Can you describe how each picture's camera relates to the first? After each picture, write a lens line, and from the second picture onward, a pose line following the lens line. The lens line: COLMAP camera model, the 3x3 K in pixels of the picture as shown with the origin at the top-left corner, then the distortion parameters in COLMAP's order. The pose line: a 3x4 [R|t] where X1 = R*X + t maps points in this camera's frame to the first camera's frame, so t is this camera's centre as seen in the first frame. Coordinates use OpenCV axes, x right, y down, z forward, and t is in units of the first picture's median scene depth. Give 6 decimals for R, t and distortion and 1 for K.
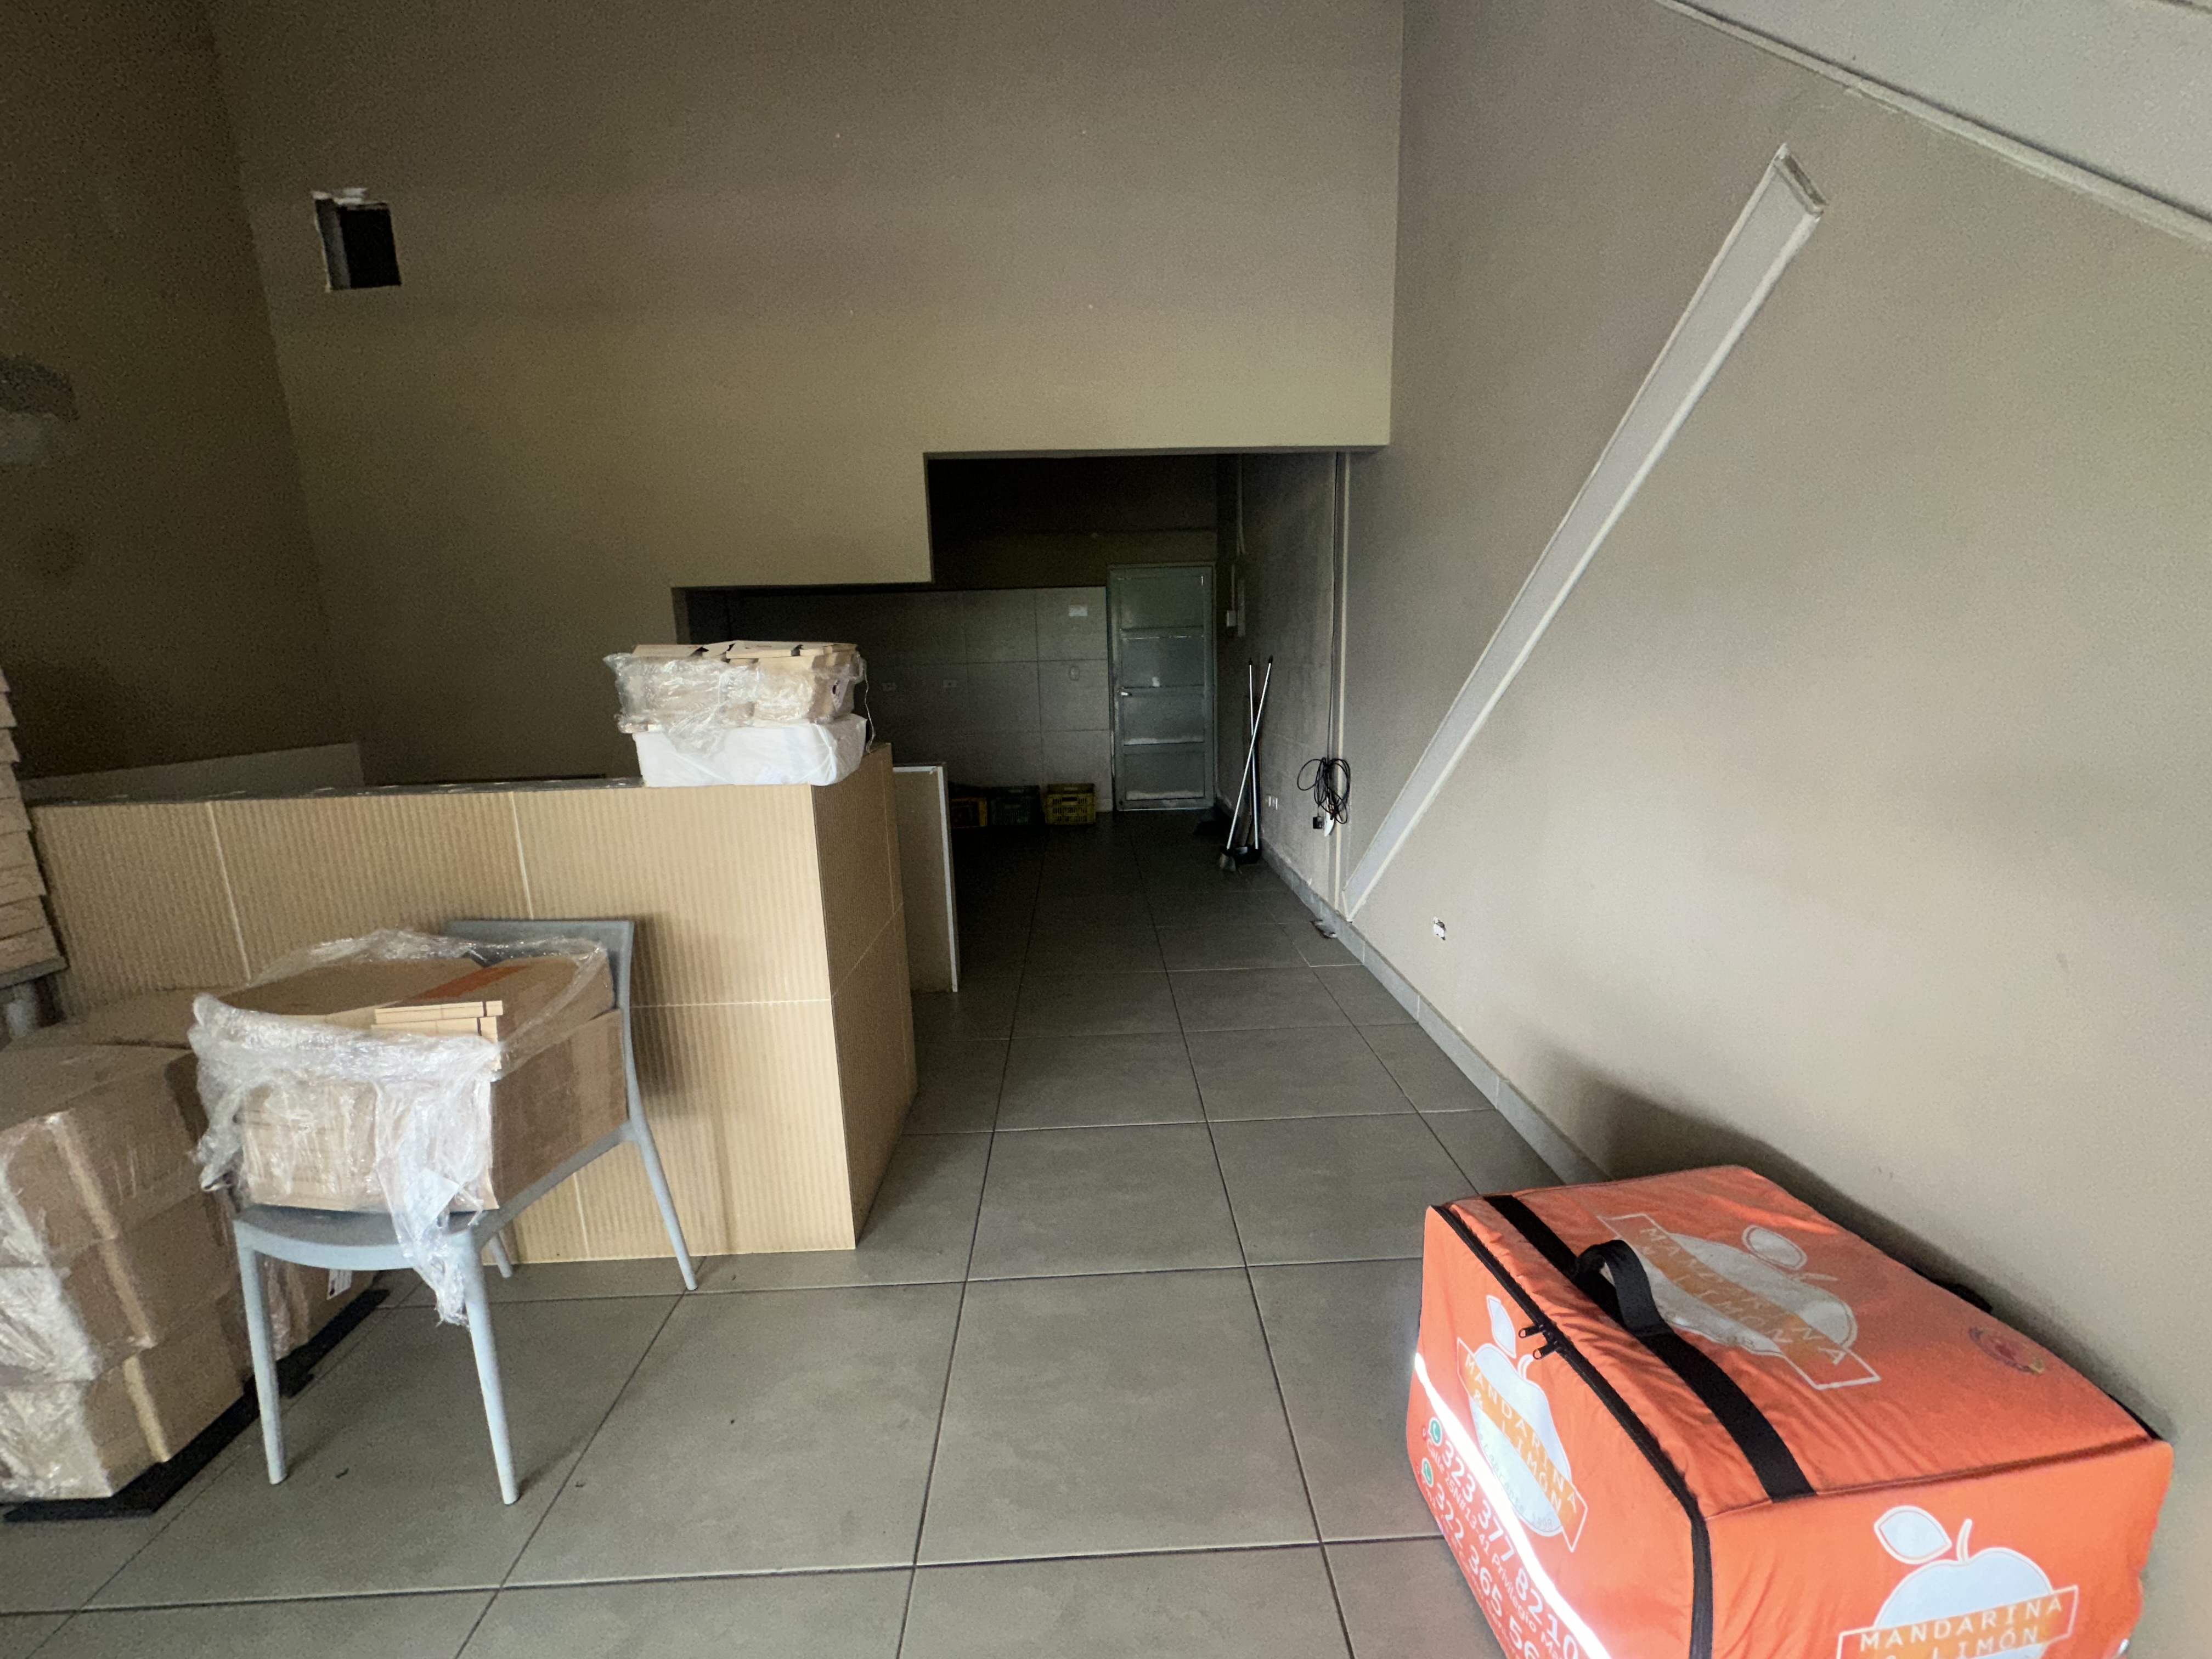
lens RADIAL K [[881.1, 0, 1106.9], [0, 881.1, 827.0], [0, 0, 1]] dist [-0.003521, 0.000681]
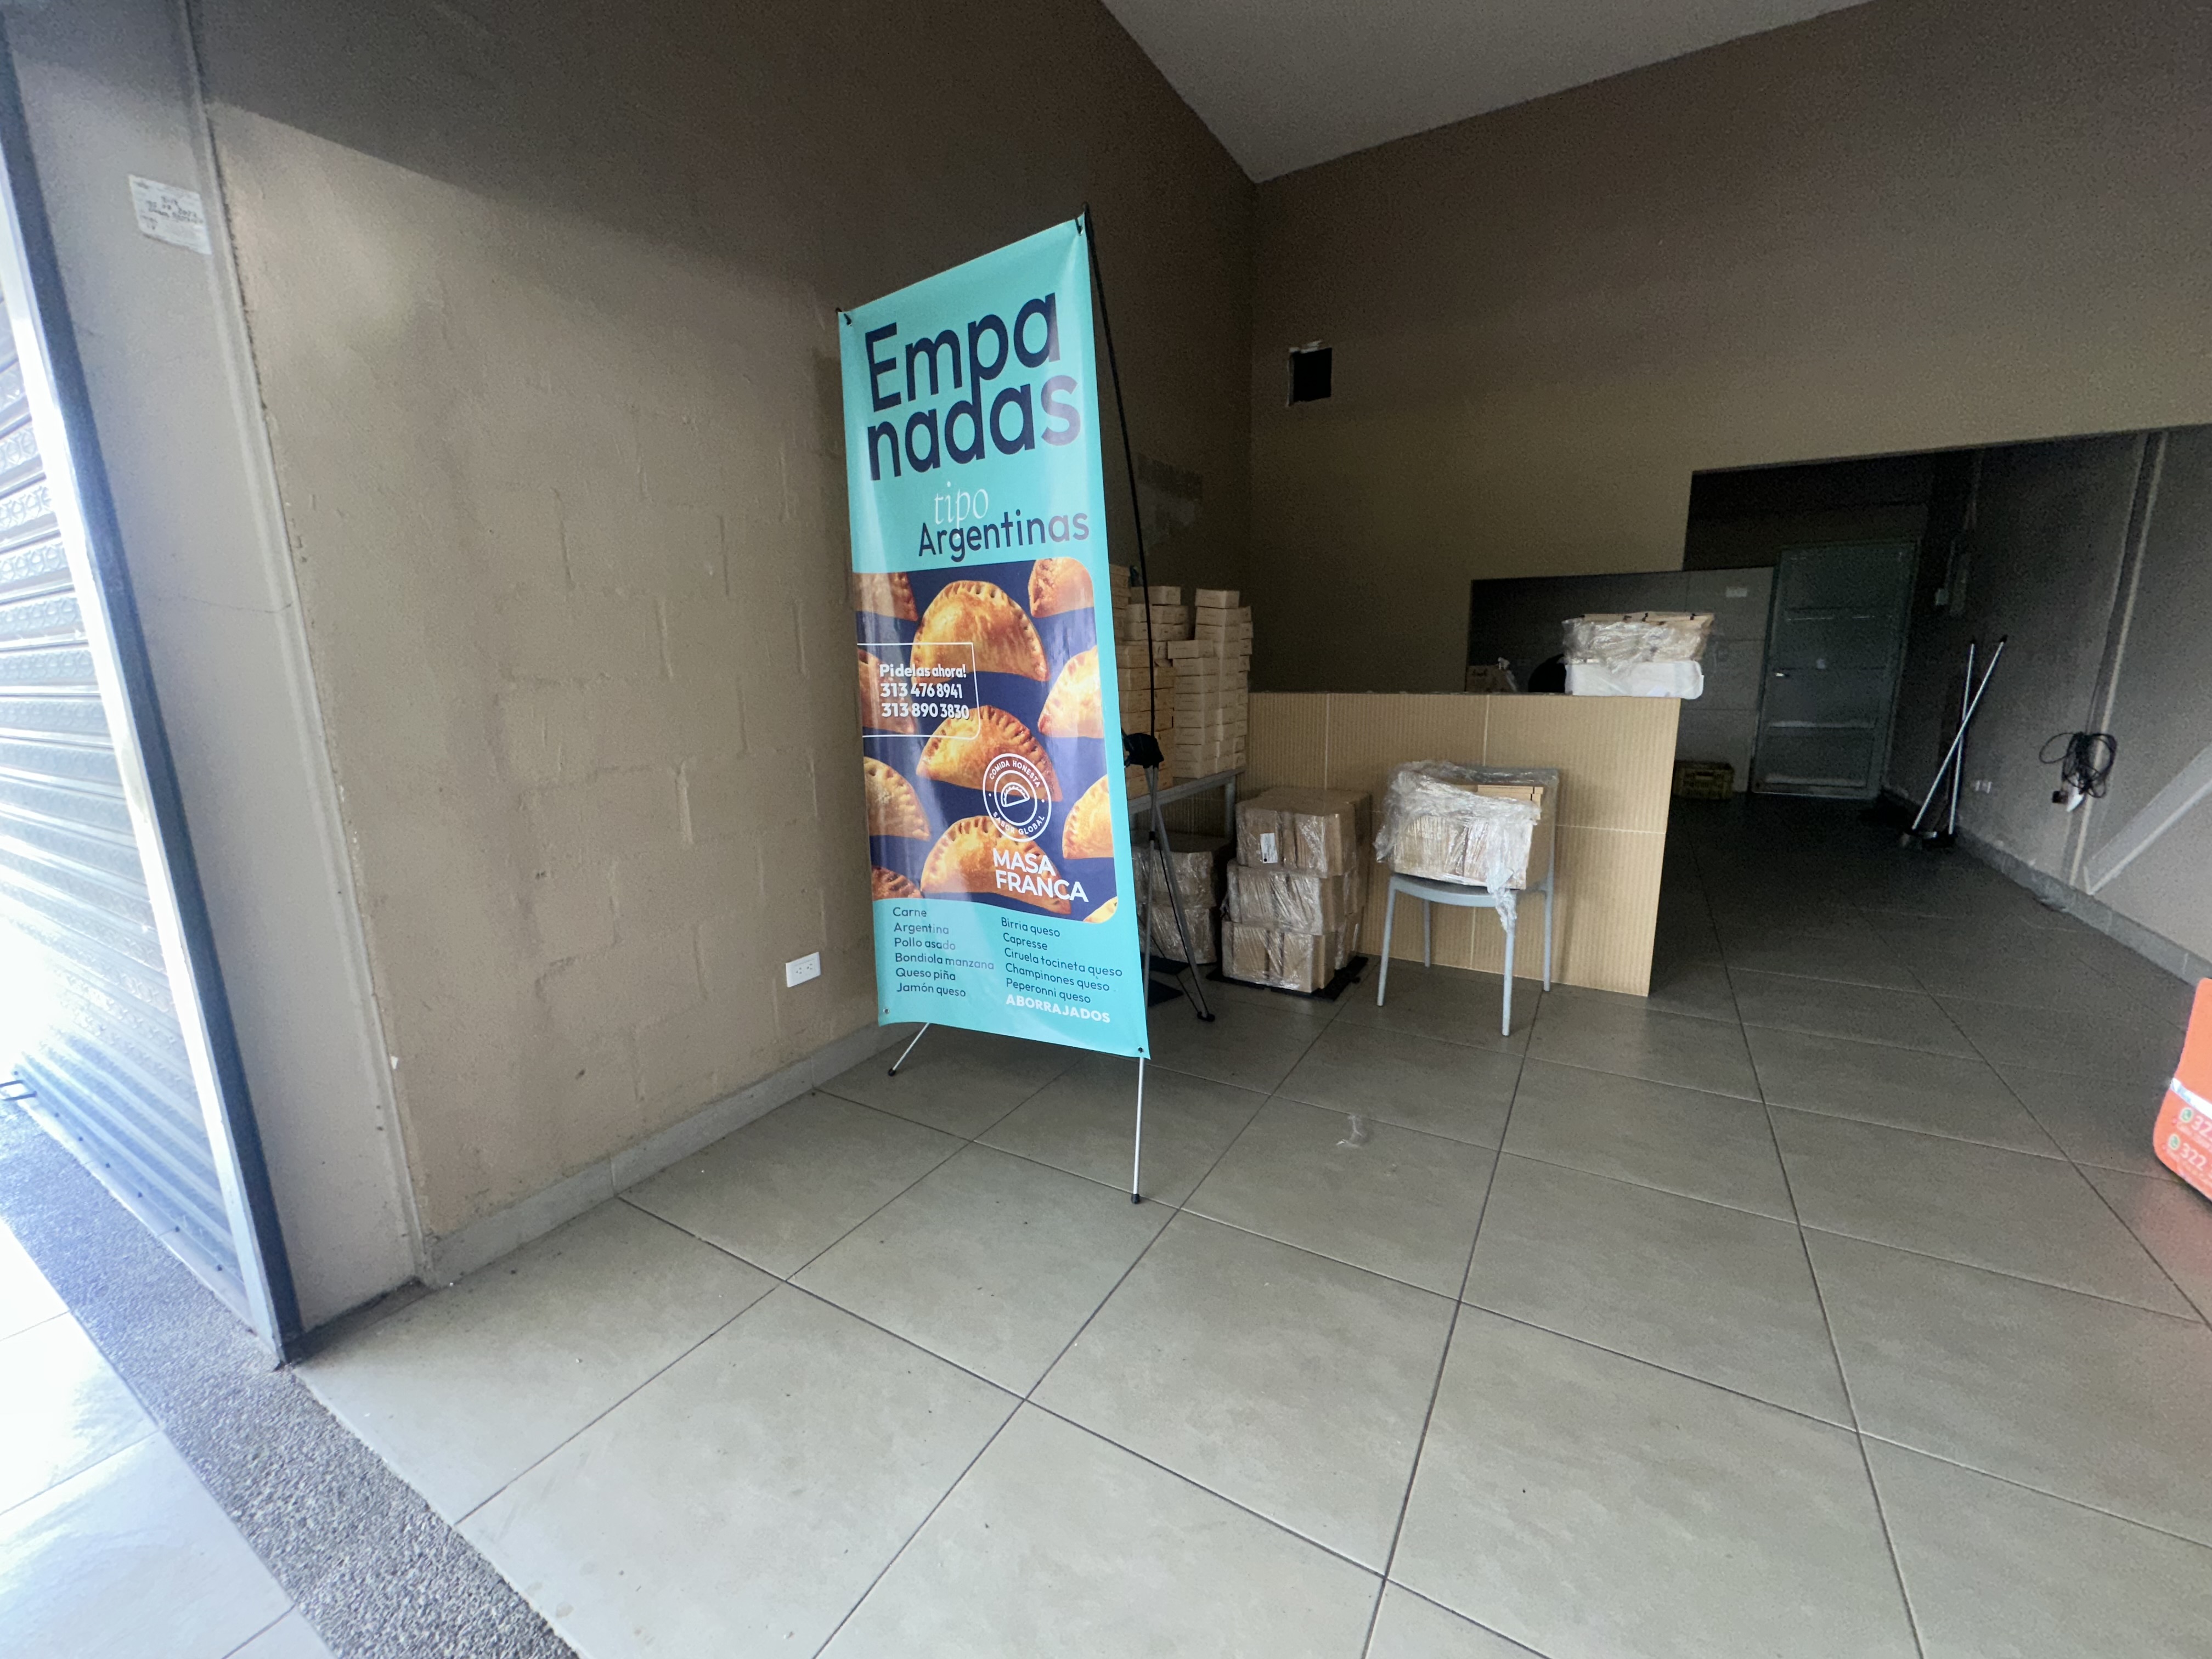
lens RADIAL K [[881.1, 0, 1106.9], [0, 881.1, 827.0], [0, 0, 1]] dist [-0.003521, 0.000681]
pose [[0.847423, 0.117720, -0.517703, -0.338560], [-0.110342, 0.992868, 0.045151, 0.218959], [0.519326, 0.018863, 0.854368, -0.898698]]
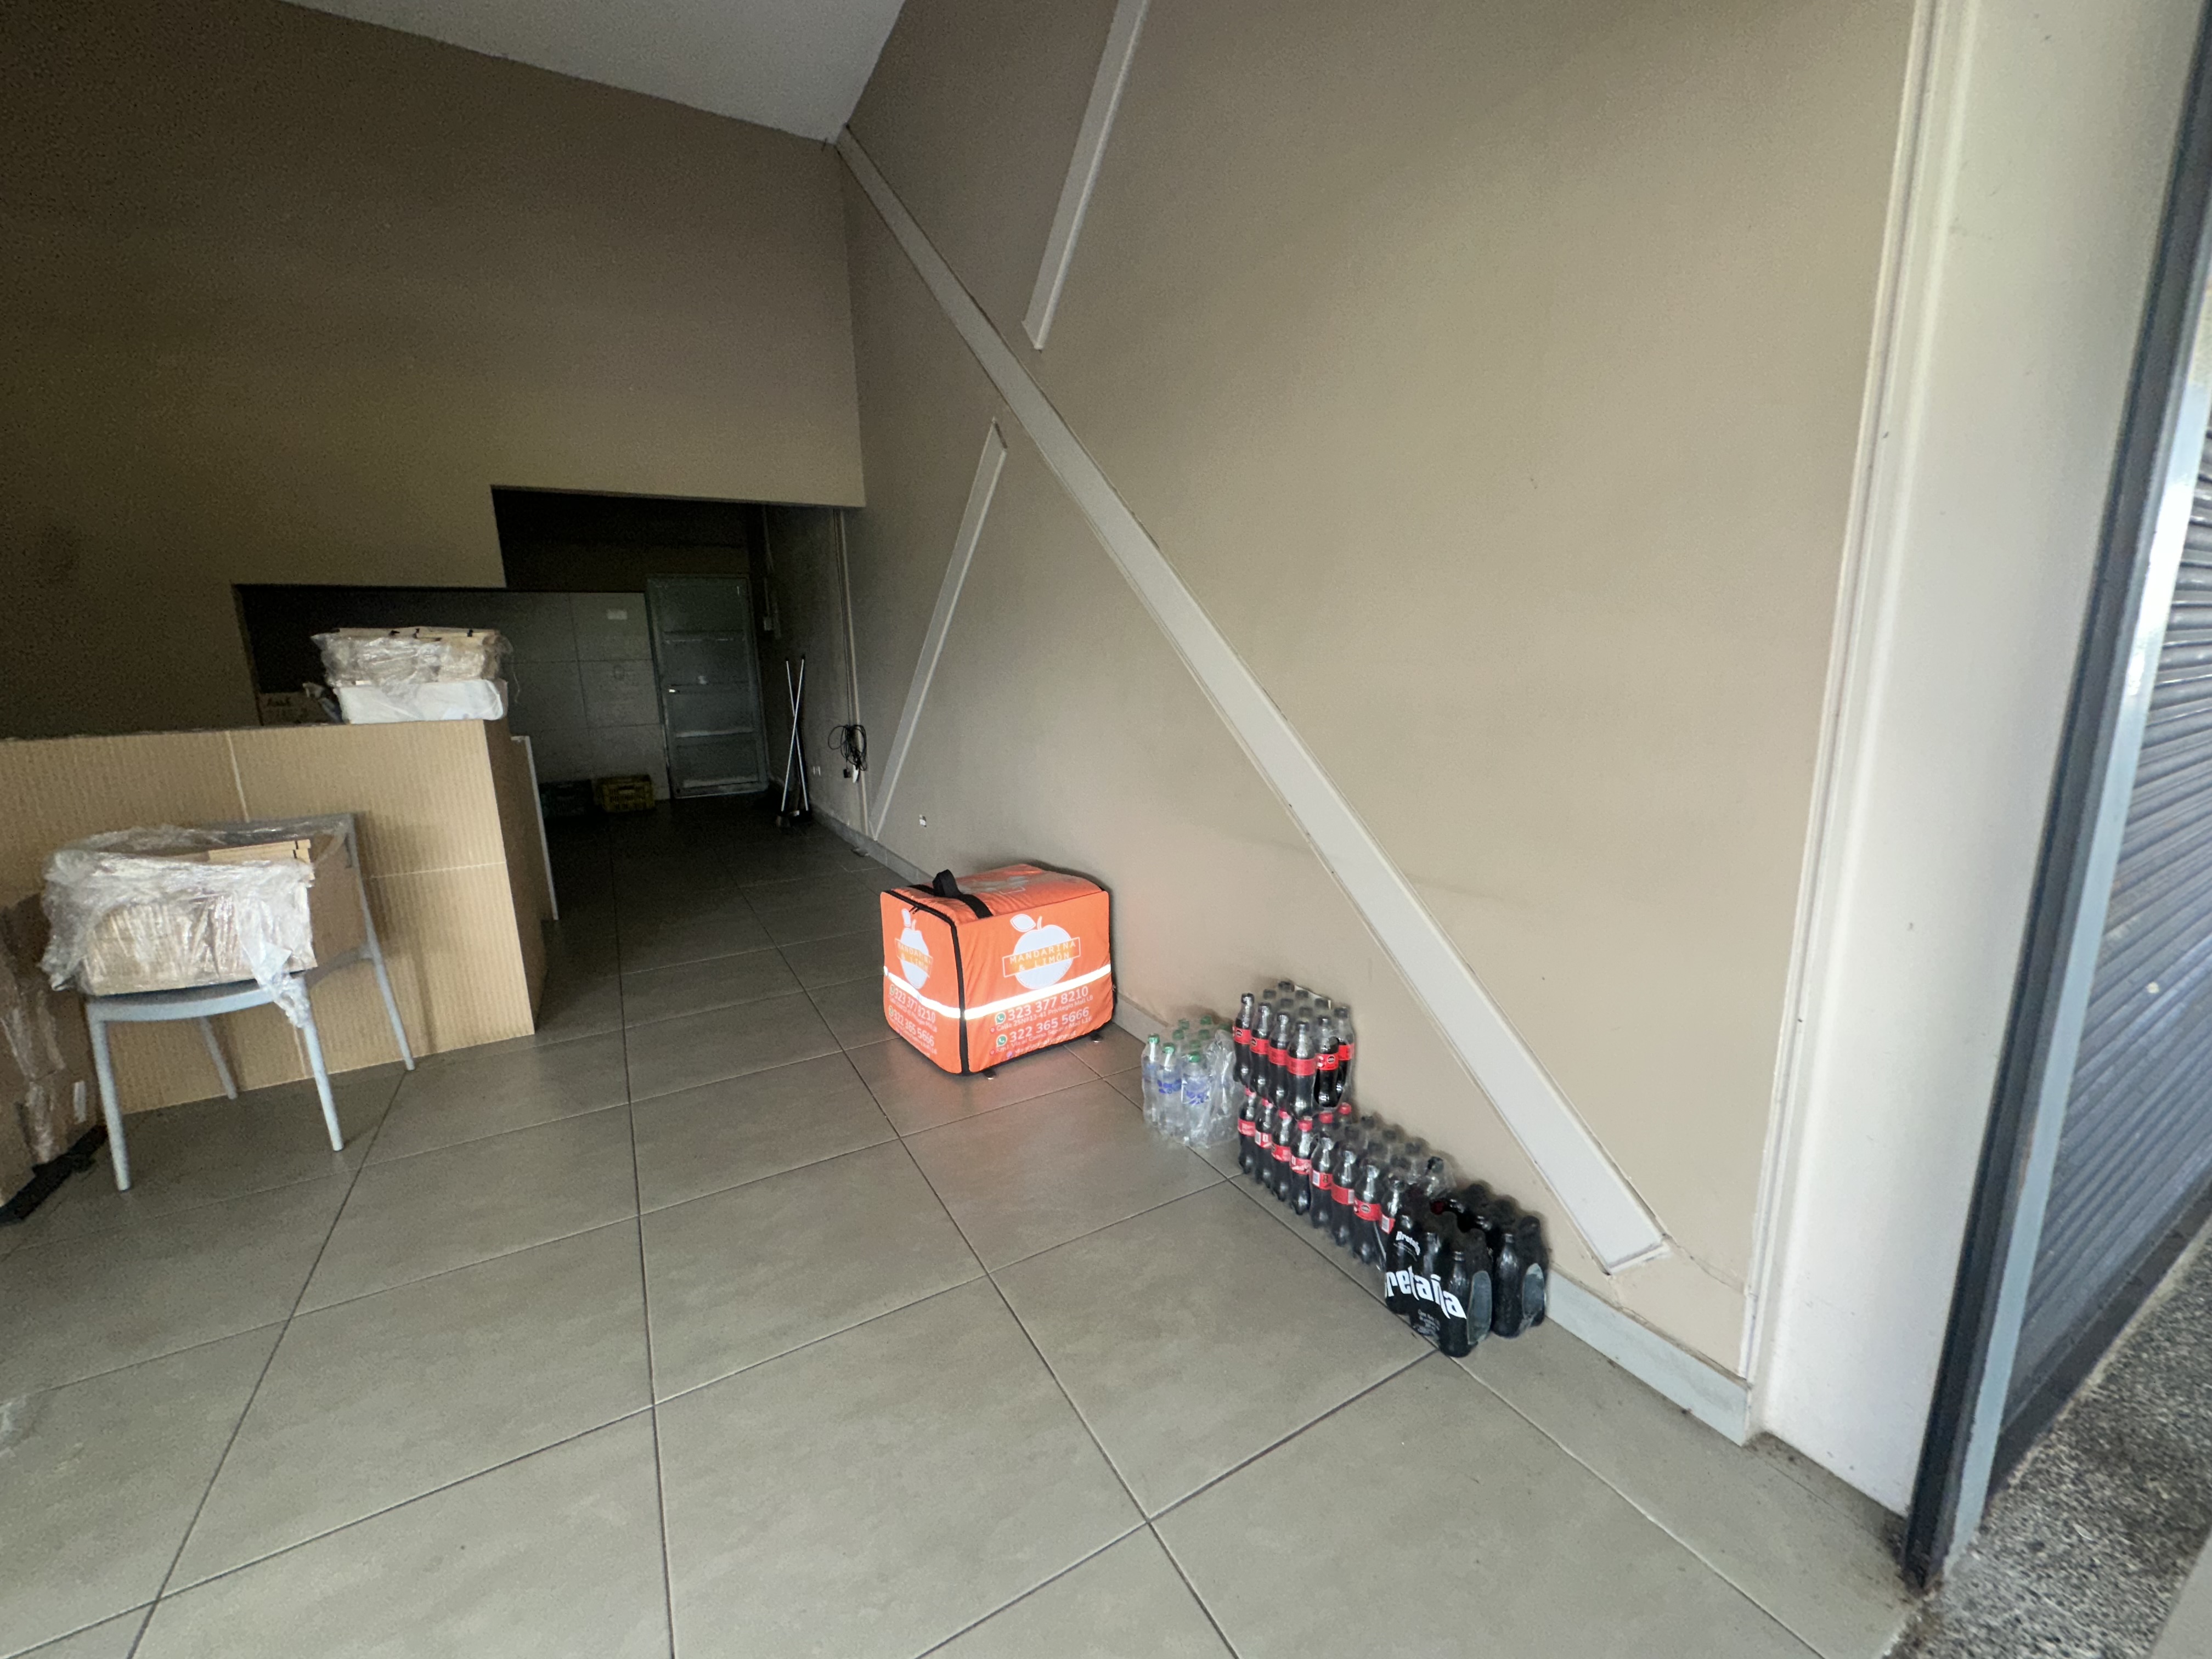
lens RADIAL K [[881.1, 0, 1106.9], [0, 881.1, 827.0], [0, 0, 1]] dist [-0.003521, 0.000681]
pose [[0.882384, -0.087266, 0.462367, -0.090592], [0.092525, 0.995646, 0.011340, 0.208875], [-0.461343, 0.032775, 0.886616, -0.819042]]
